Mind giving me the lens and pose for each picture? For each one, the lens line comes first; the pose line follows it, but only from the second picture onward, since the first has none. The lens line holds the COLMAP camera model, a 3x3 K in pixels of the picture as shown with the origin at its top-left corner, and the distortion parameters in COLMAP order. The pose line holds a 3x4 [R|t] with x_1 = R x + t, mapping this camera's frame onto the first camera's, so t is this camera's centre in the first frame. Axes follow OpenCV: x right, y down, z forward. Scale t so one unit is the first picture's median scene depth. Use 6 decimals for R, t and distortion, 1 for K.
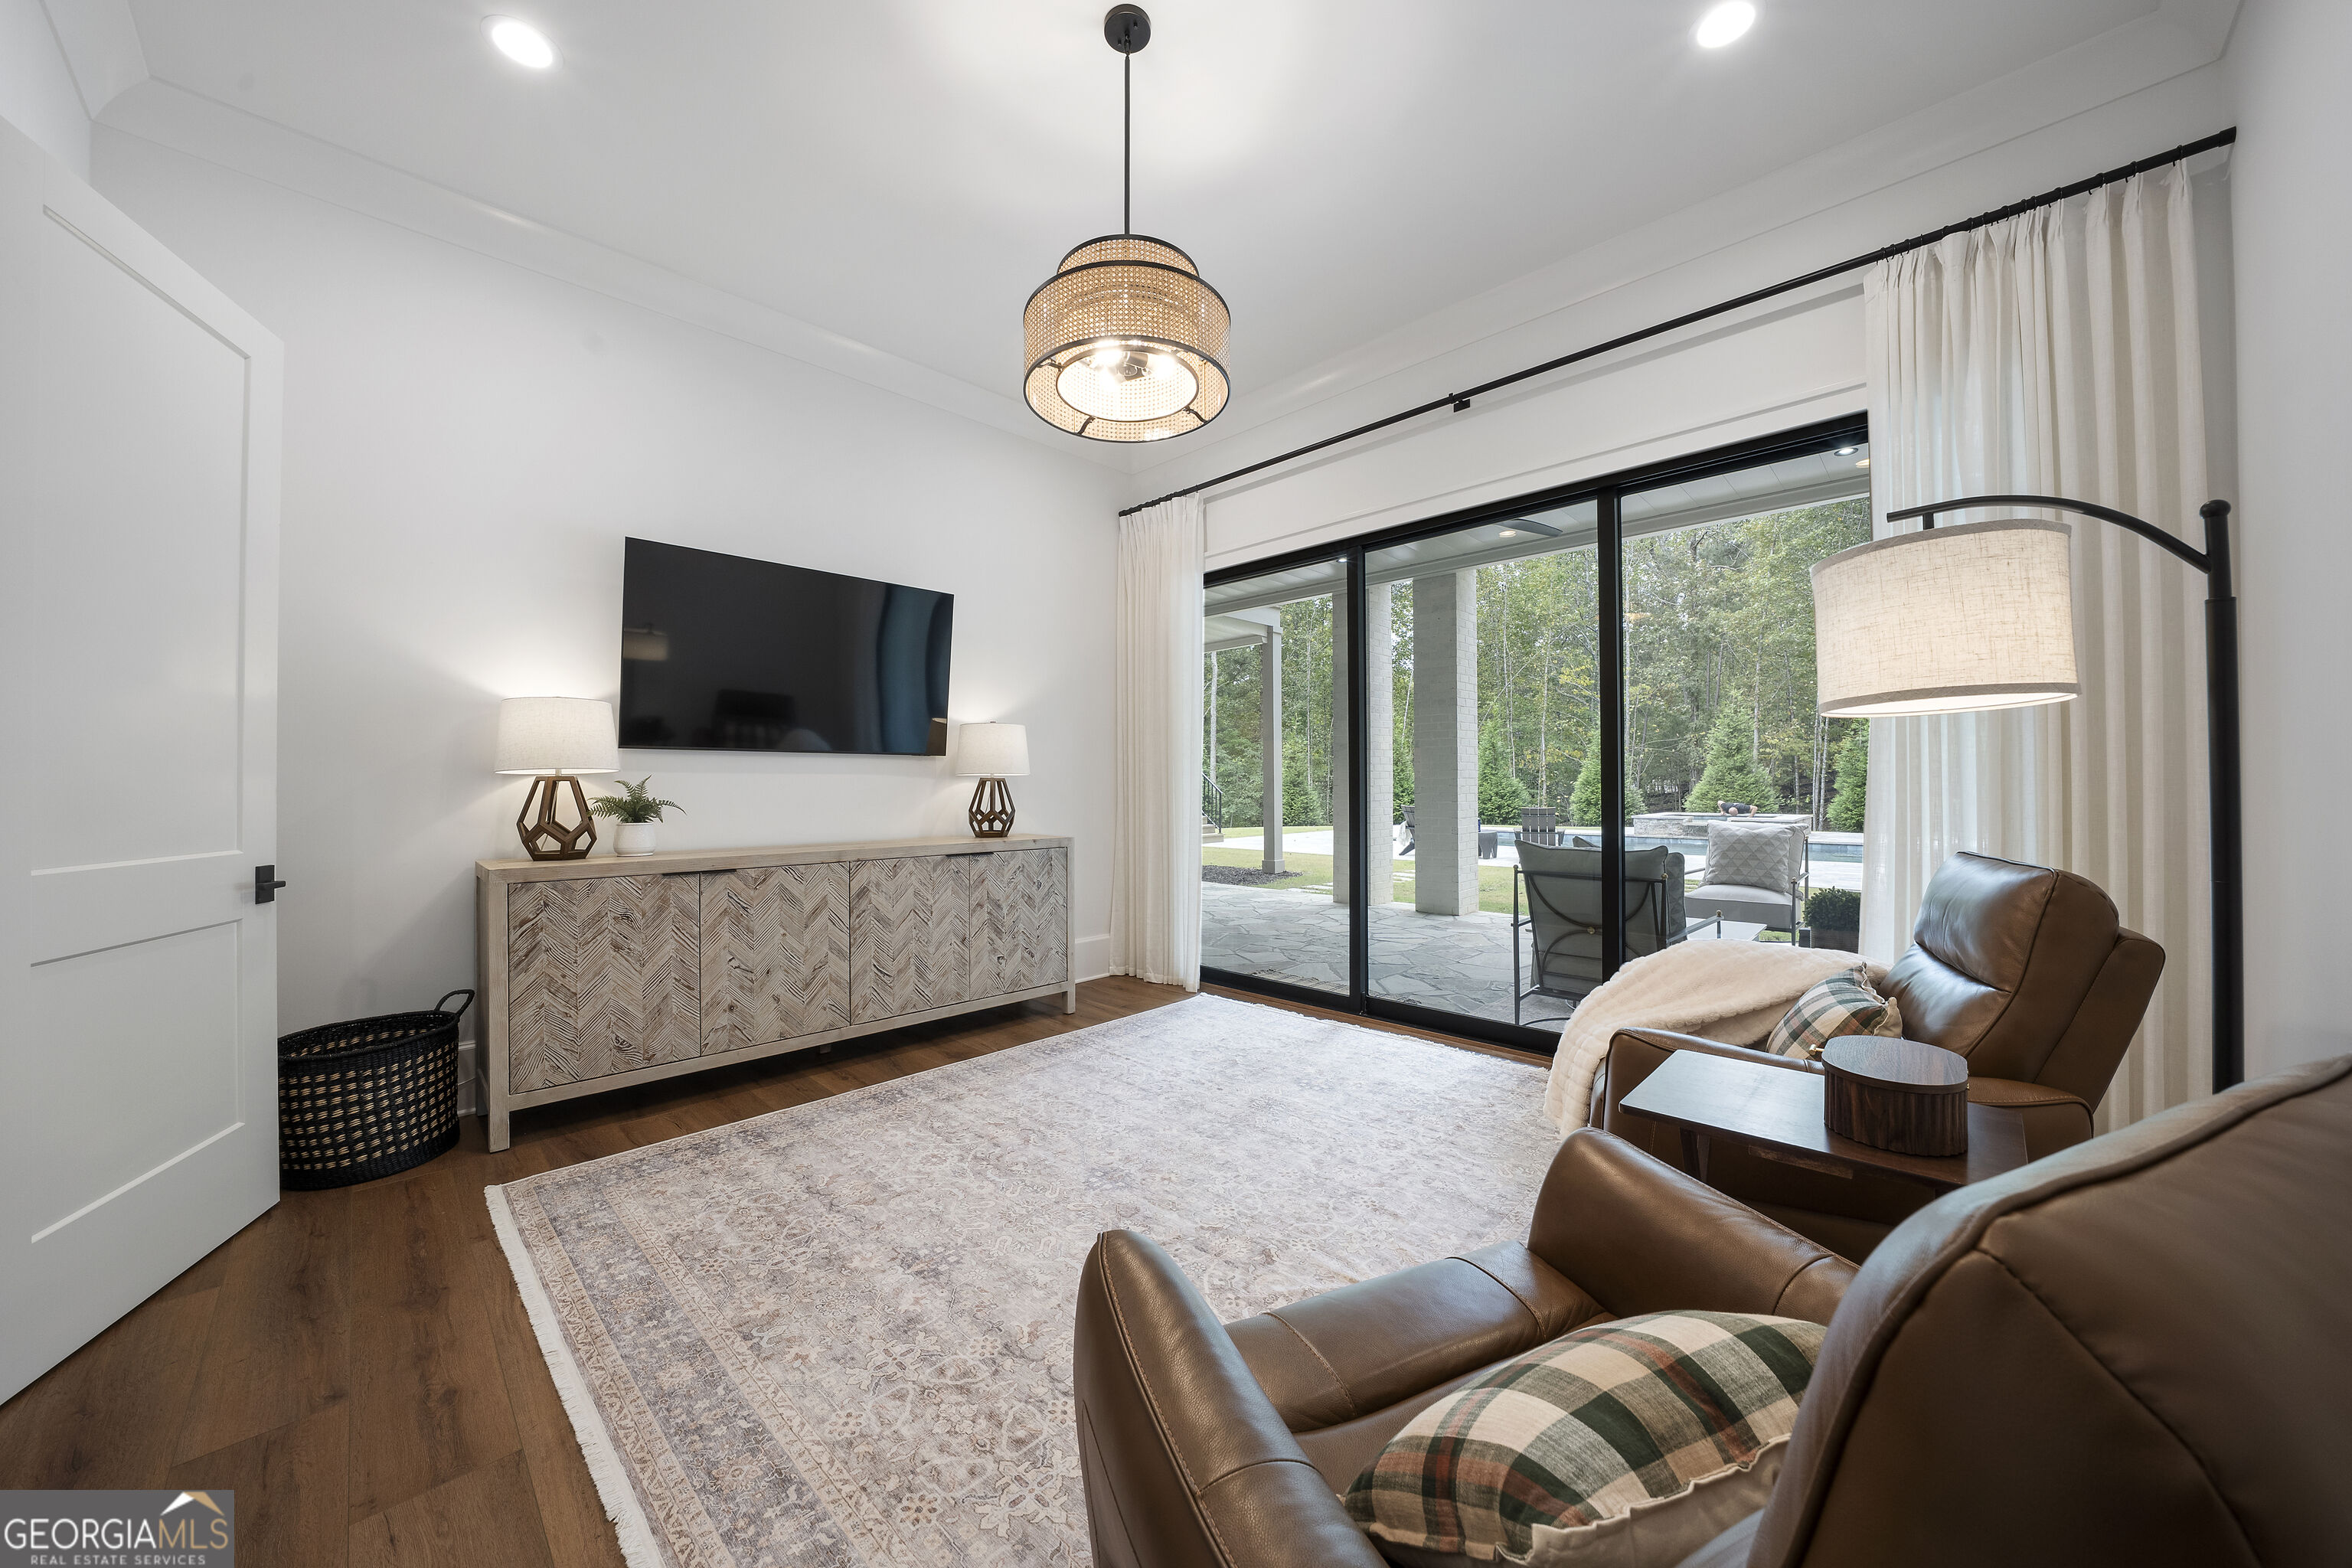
lens RADIAL K [[822.9, 0, 1176.0], [0, 822.9, 784.0], [0, 0, 1]] dist [-0.022981, 0.000073]
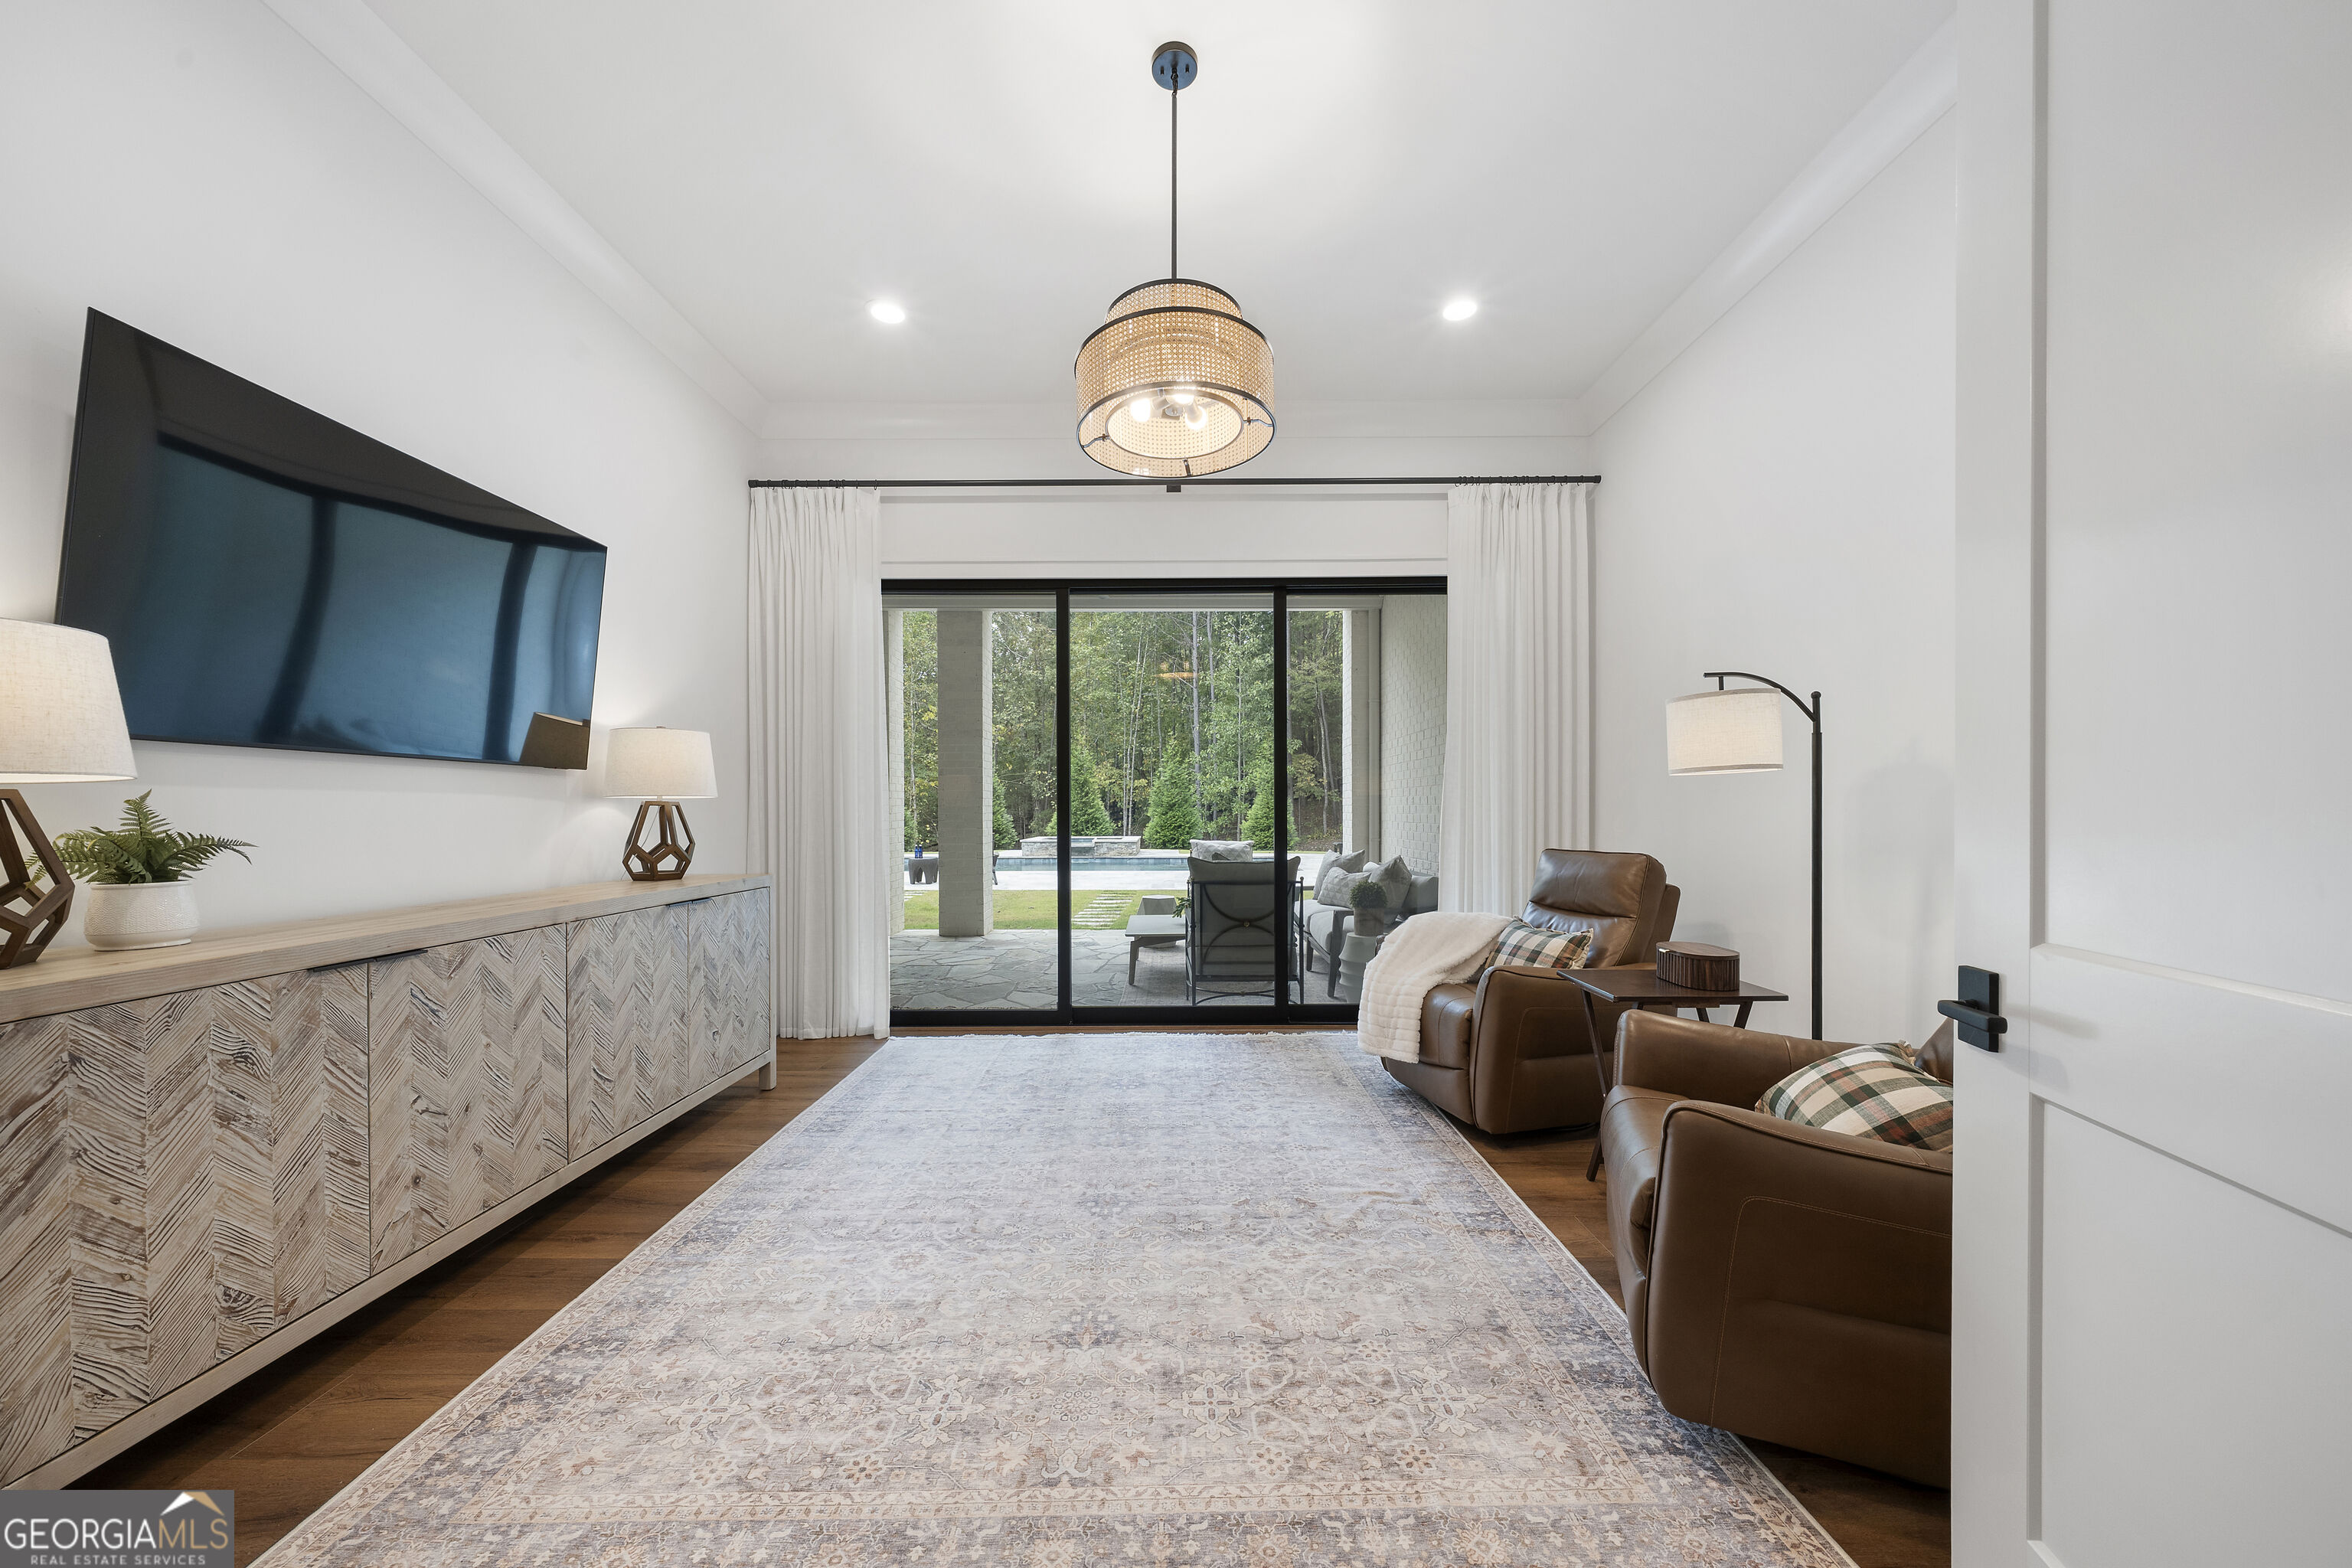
lens RADIAL K [[817.4, 0, 1177.3], [0, 817.4, 820.8], [0, 0, 1]] dist [-0.000522, 0.000104]
pose [[0.714940, -0.006561, 0.699155, -0.549602], [-0.000577, 0.999950, 0.009973, 0.003446], [-0.699186, -0.007534, 0.714900, 0.176589]]
